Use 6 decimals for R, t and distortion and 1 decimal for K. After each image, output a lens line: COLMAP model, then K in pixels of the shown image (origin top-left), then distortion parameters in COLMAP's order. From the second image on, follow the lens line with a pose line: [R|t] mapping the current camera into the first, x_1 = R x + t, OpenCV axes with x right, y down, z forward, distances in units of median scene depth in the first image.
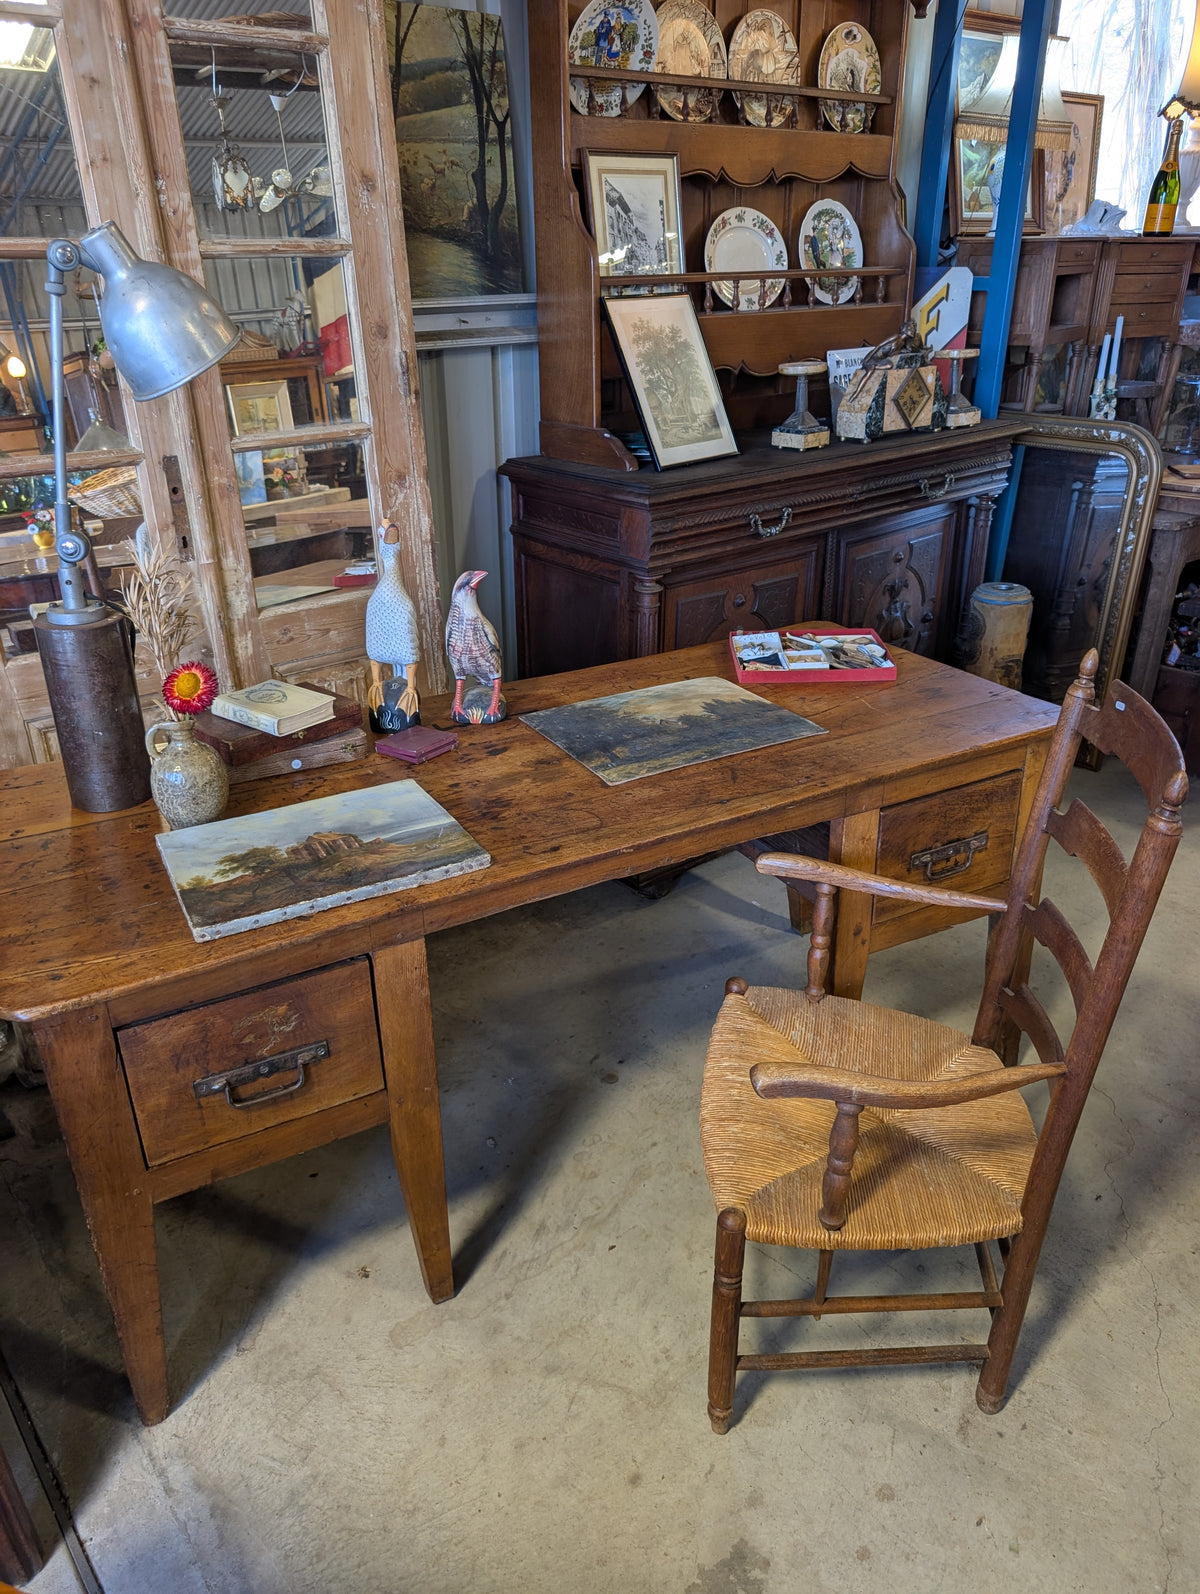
lens RADIAL K [[1170.0, 0, 603.6], [0, 1170.0, 794.8], [0, 0, 1]] dist [0.009370, -0.014227]
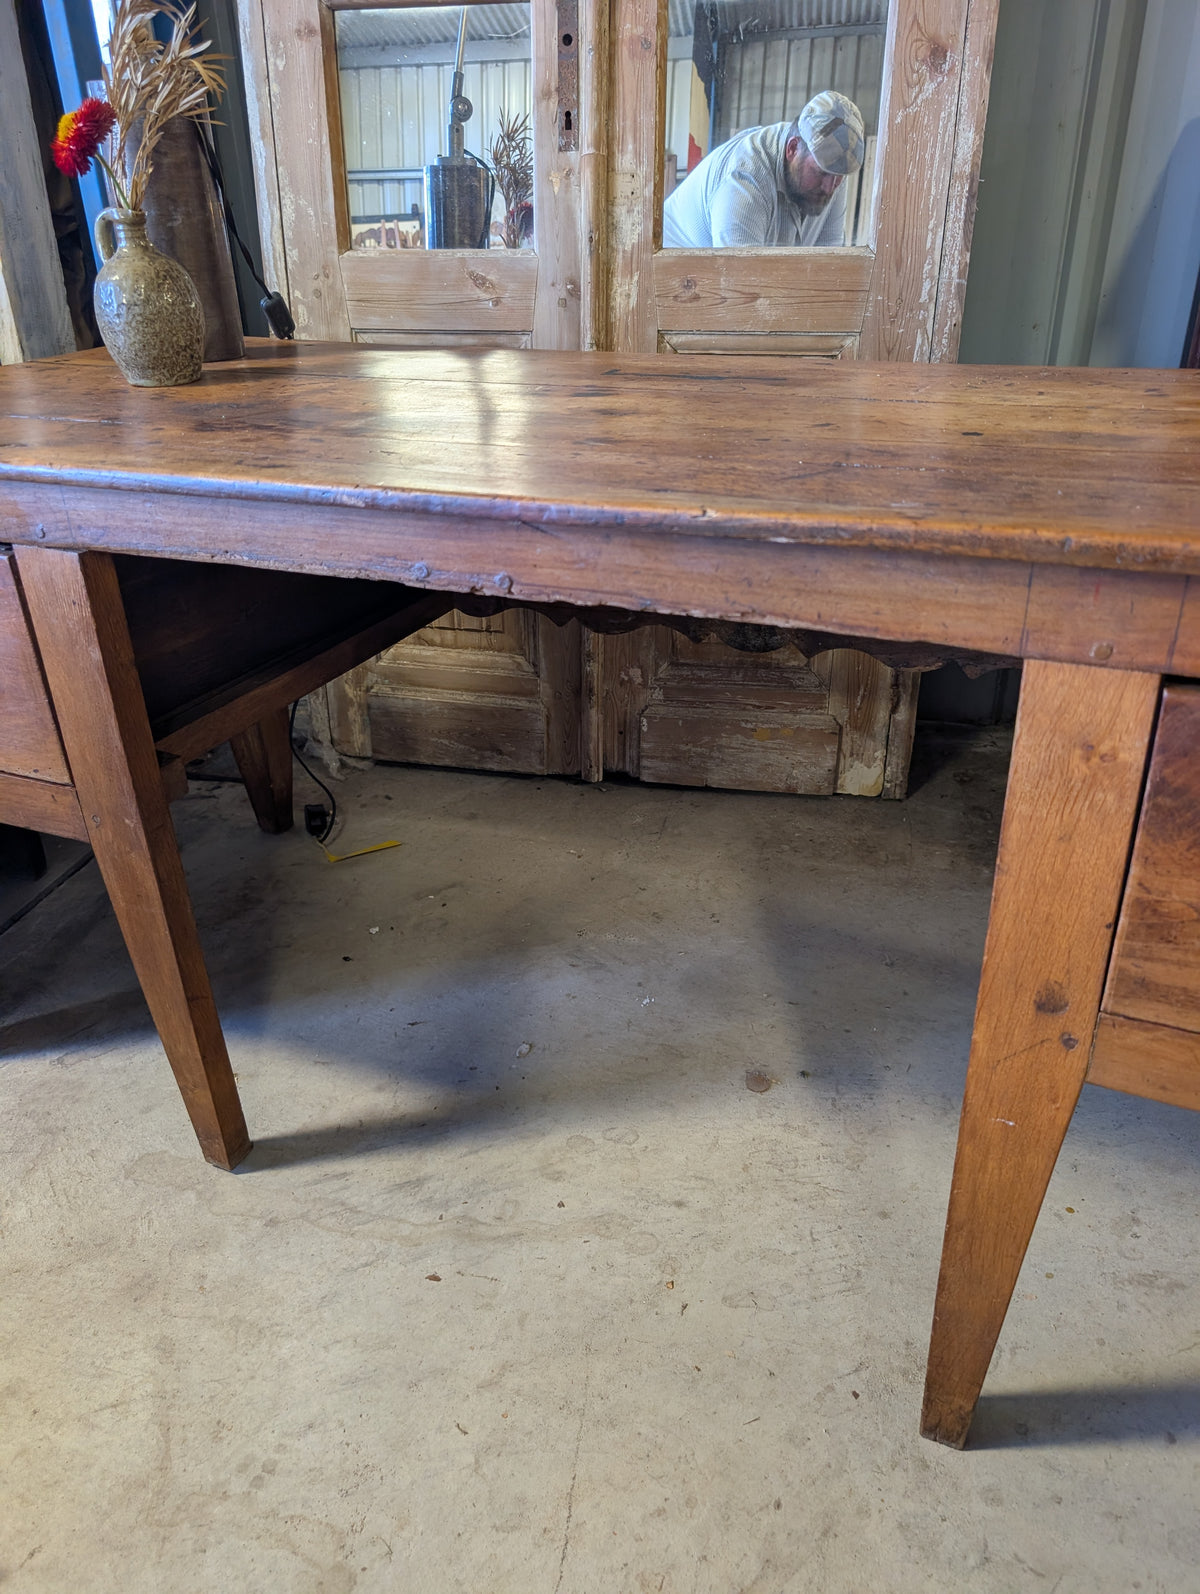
lens RADIAL K [[1170.0, 0, 606.0], [0, 1170.0, 804.5], [0, 0, 1]] dist [0.009370, -0.014227]
pose [[0.604229, 0.363798, -0.708913, 0.381388], [-0.319710, 0.925622, 0.202509, 0.028129], [0.729858, 0.104285, 0.675597, 0.650113]]
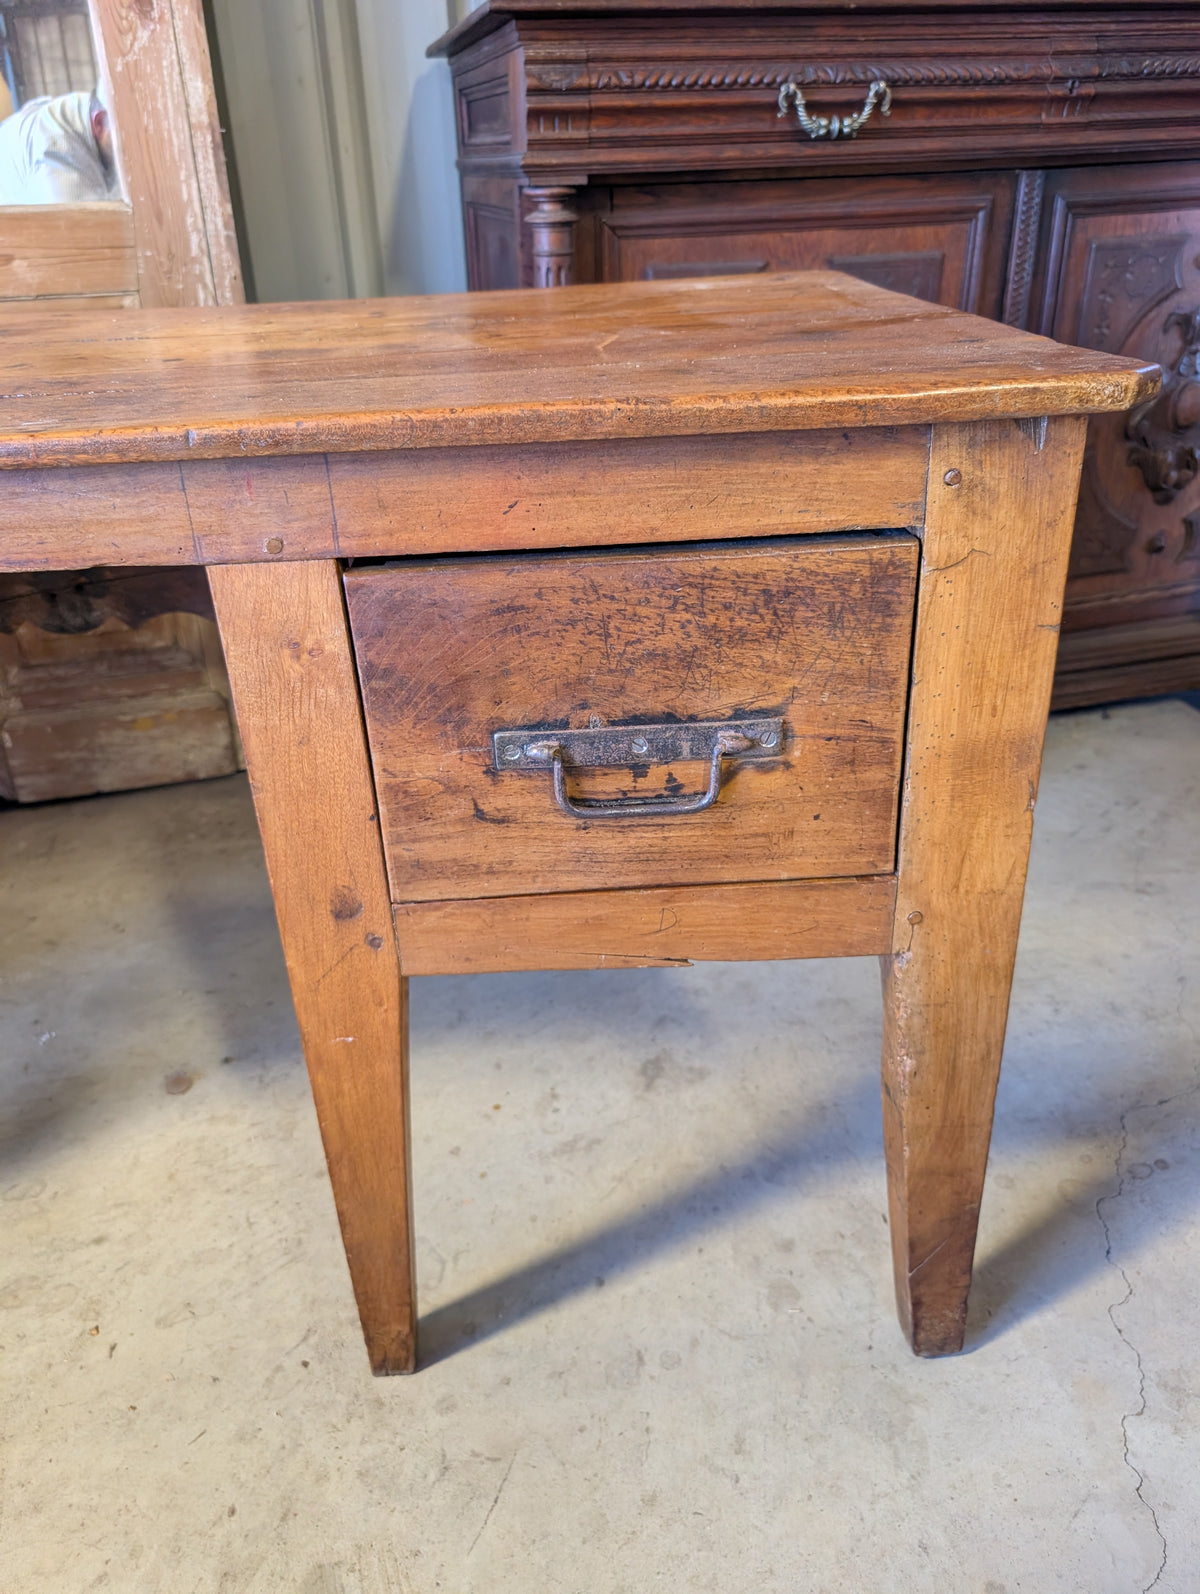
lens RADIAL K [[1170.0, 0, 598.9], [0, 1170.0, 778.7], [0, 0, 1]] dist [0.009370, -0.014227]
pose [[0.898053, 0.185973, -0.398642, 0.439033], [-0.162575, 0.982393, 0.092055, 0.029245], [0.408742, -0.017861, 0.912475, 0.708556]]
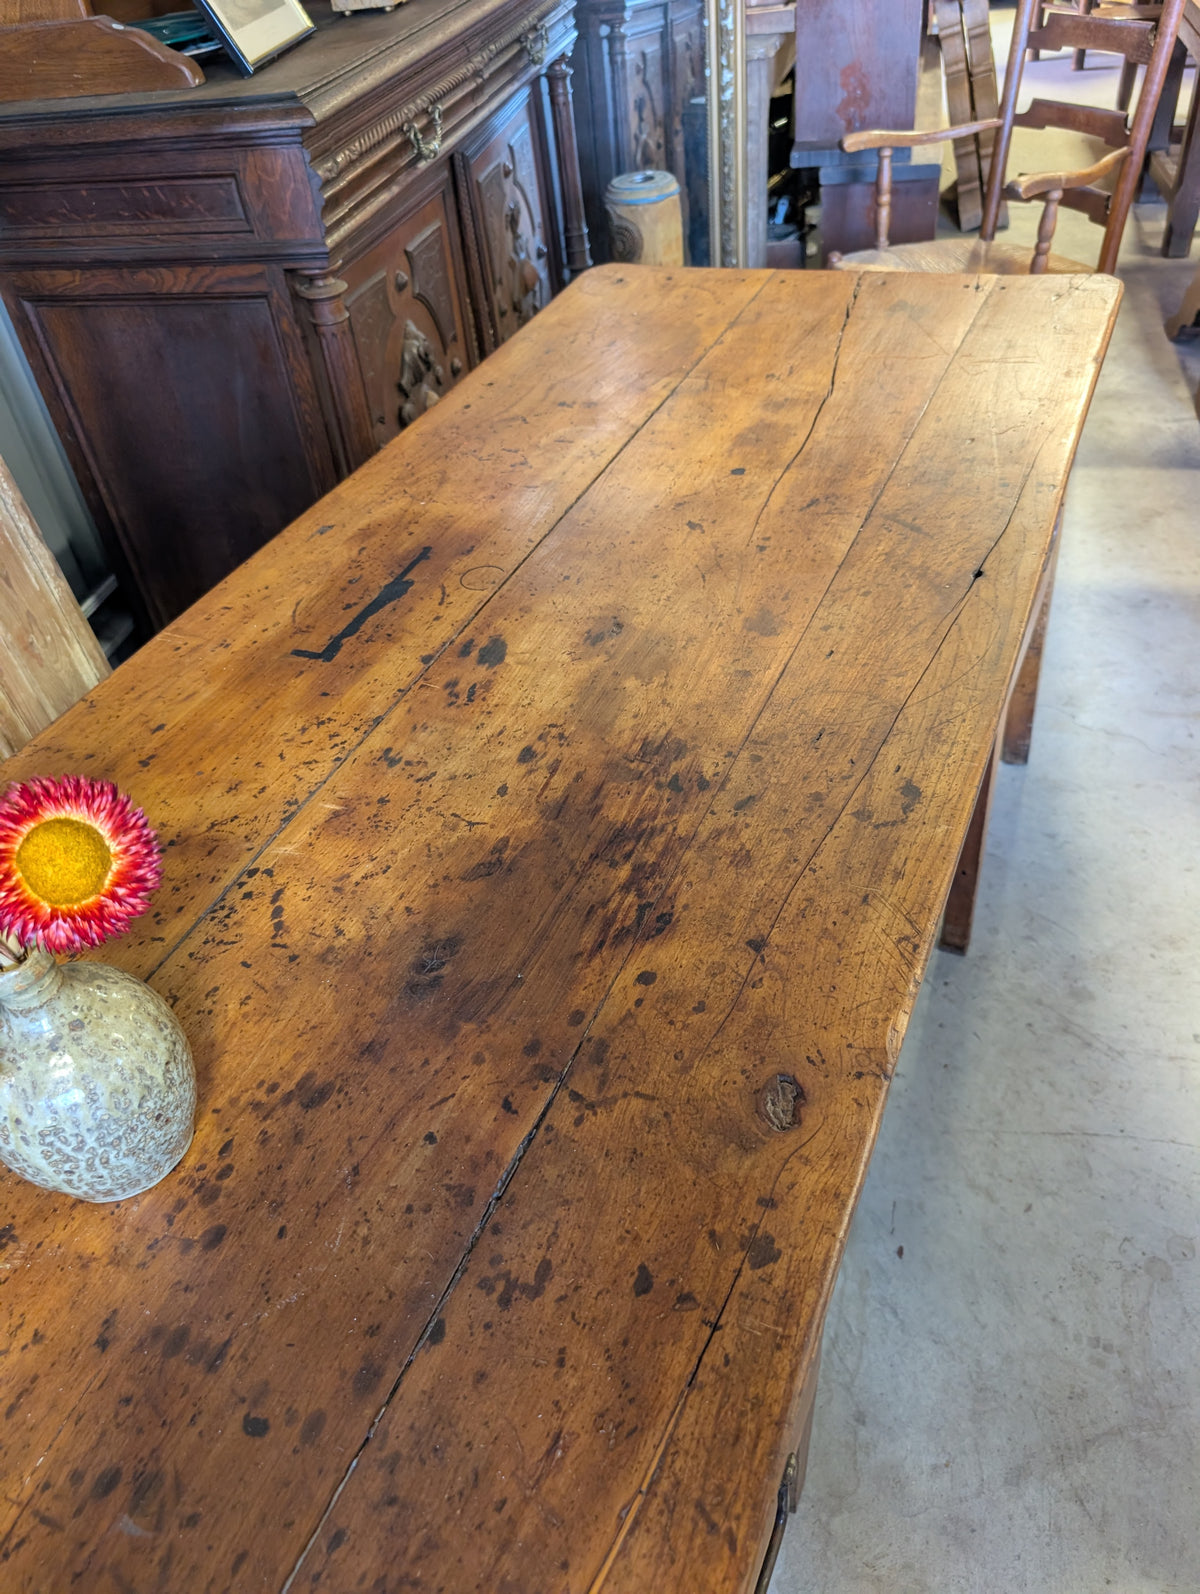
lens RADIAL K [[1170.0, 0, 614.0], [0, 1170.0, 805.0], [0, 0, 1]] dist [0.009370, -0.014227]
pose [[0.785255, -0.456650, 0.418146, -0.292820], [0.336032, 0.881527, 0.331650, -0.129408], [-0.520055, -0.119919, 0.845673, 0.538361]]
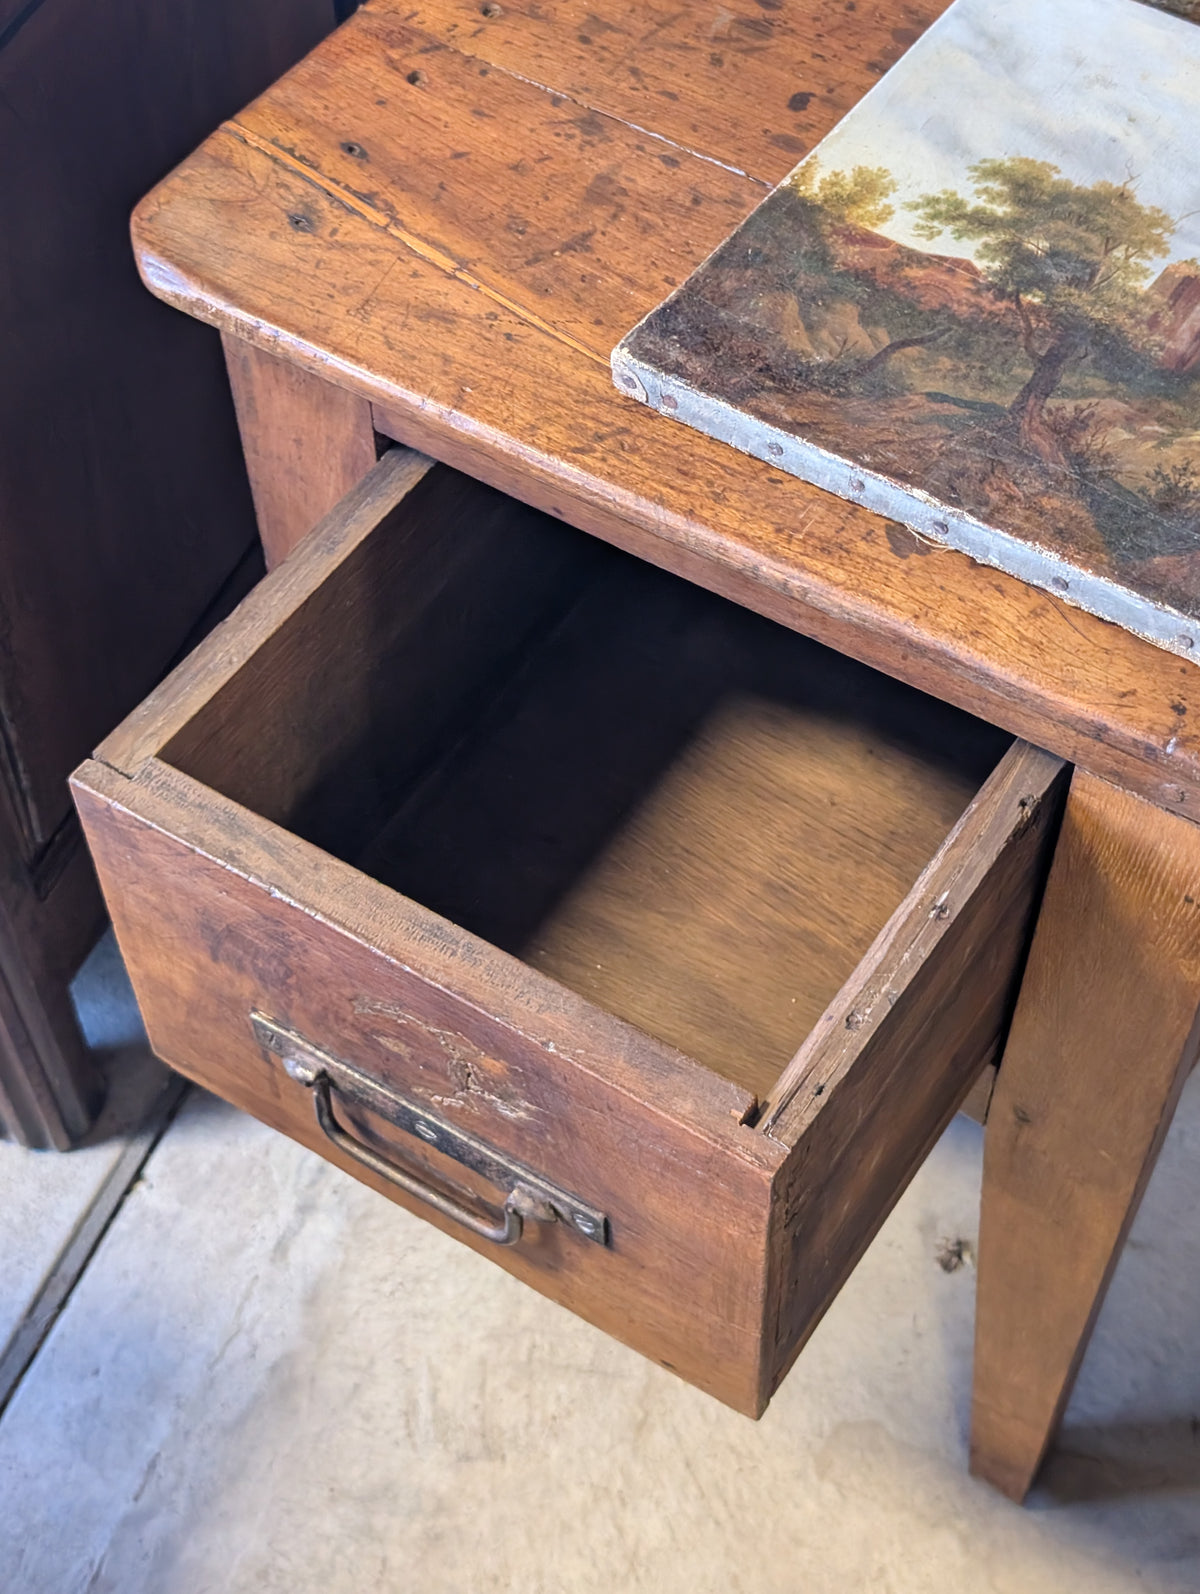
lens RADIAL K [[2554.3, 0, 545.6], [0, 2554.3, 782.5], [0, 0, 1]] dist [0.044764, 0.000000]
pose [[0.455864, 0.719358, -0.524130, 0.057016], [-0.366196, 0.688315, 0.626197, -0.160835], [0.811227, -0.093527, 0.577204, 0.423122]]
